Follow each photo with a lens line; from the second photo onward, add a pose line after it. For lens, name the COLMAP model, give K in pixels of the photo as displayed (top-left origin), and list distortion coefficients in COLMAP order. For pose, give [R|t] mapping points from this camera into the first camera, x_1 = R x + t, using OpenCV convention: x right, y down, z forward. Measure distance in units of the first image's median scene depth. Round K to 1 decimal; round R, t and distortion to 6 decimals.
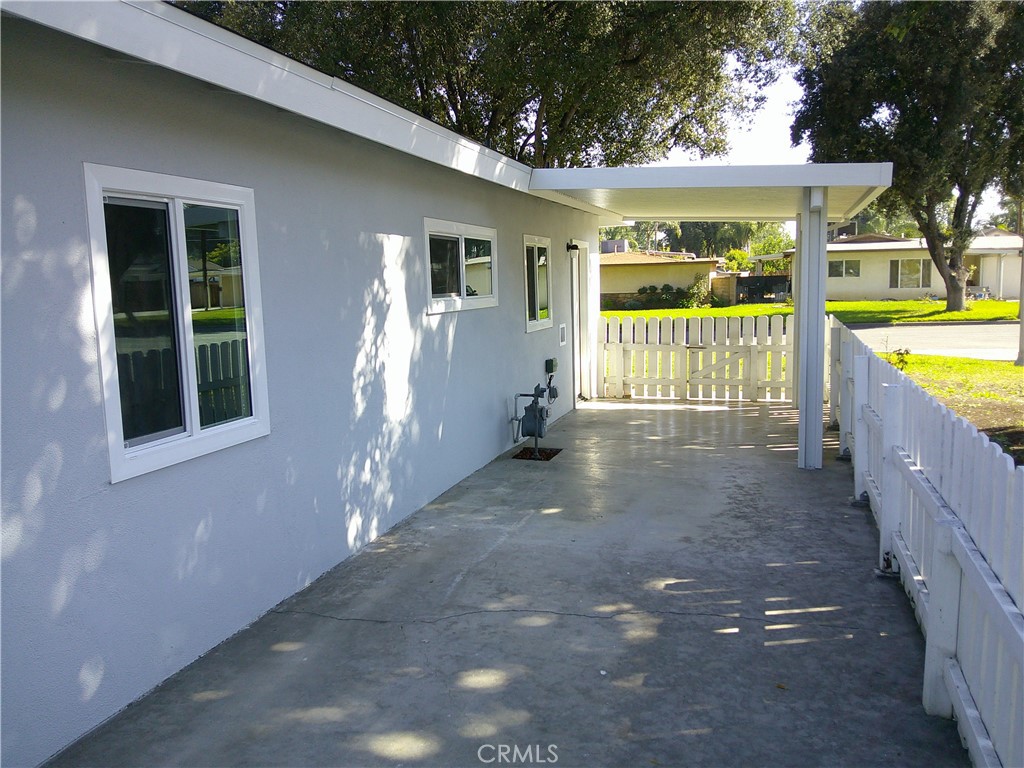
lens RADIAL K [[846.5, 0, 512.0], [0, 846.5, 384.0], [0, 0, 1]] dist [0.186095, -0.309492]
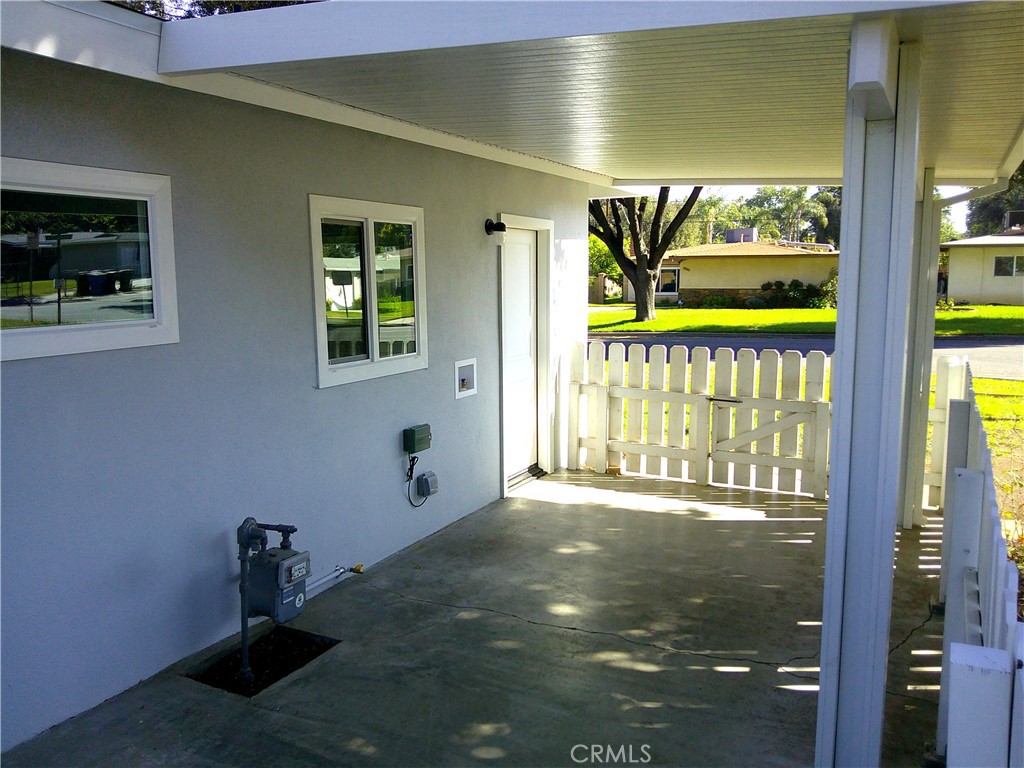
lens RADIAL K [[820.5, 0, 512.0], [0, 820.5, 384.0], [0, 0, 1]] dist [-0.004516, -0.003046]
pose [[0.982210, 0.039136, -0.183662, 0.095279], [-0.035738, 0.999124, 0.021773, -0.033159], [0.184353, -0.014822, 0.982748, 0.225713]]
